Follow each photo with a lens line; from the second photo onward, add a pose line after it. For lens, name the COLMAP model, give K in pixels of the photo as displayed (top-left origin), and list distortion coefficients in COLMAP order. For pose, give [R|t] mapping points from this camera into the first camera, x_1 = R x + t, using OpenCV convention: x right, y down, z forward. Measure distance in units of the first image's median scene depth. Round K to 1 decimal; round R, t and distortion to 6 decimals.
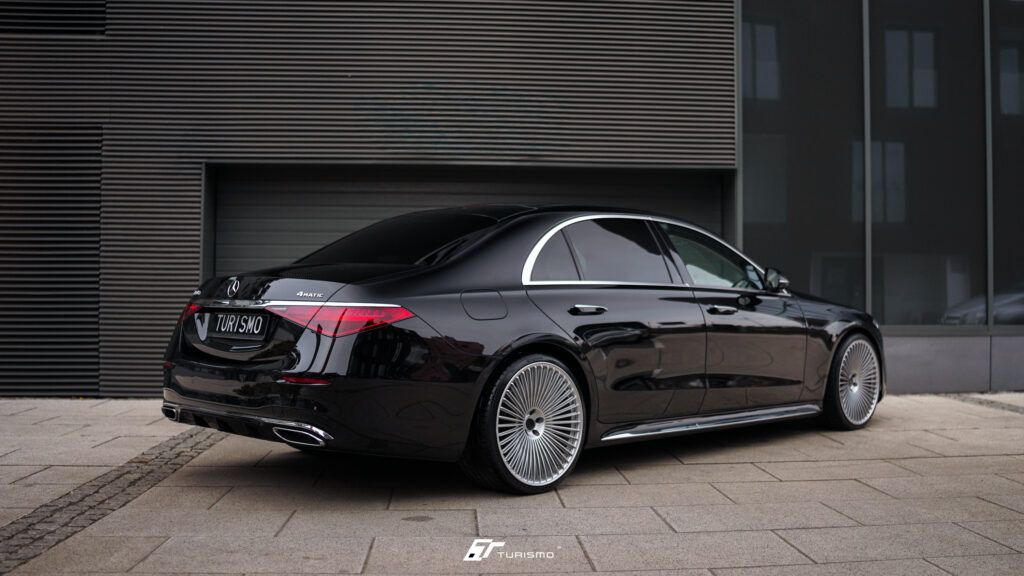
lens RADIAL K [[1120.4, 0, 558.9], [0, 1120.4, 289.9], [0, 0, 1]] dist [-0.191214, 0.225604]
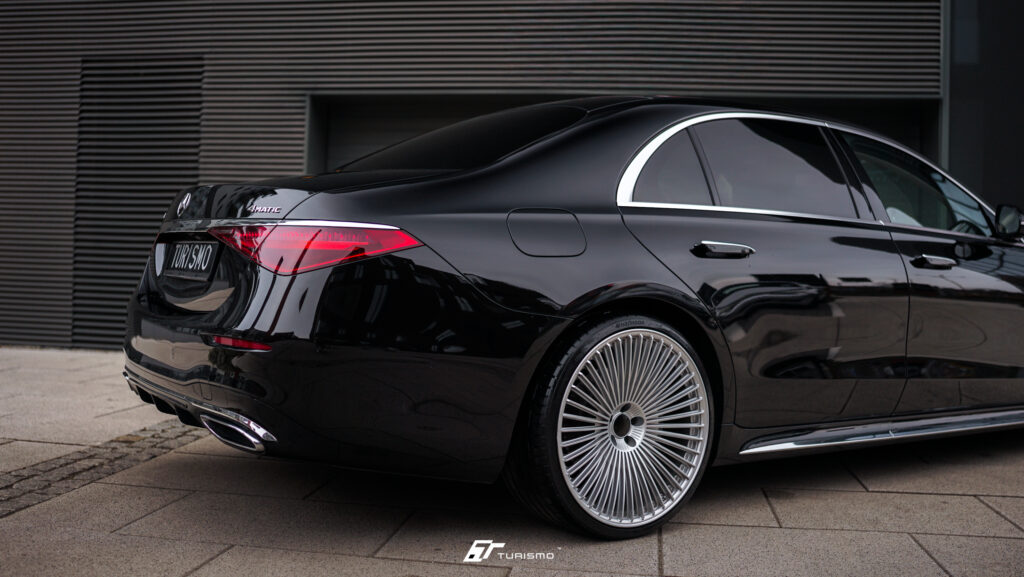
lens RADIAL K [[985.7, 0, 512.9], [0, 985.7, 277.6], [0, 0, 1]] dist [-0.191749, 0.178608]
pose [[0.971367, 0.024874, -0.236277, 0.042574], [-0.022667, 0.999670, 0.012050, 0.030321], [0.236498, -0.006350, 0.971611, 0.443357]]
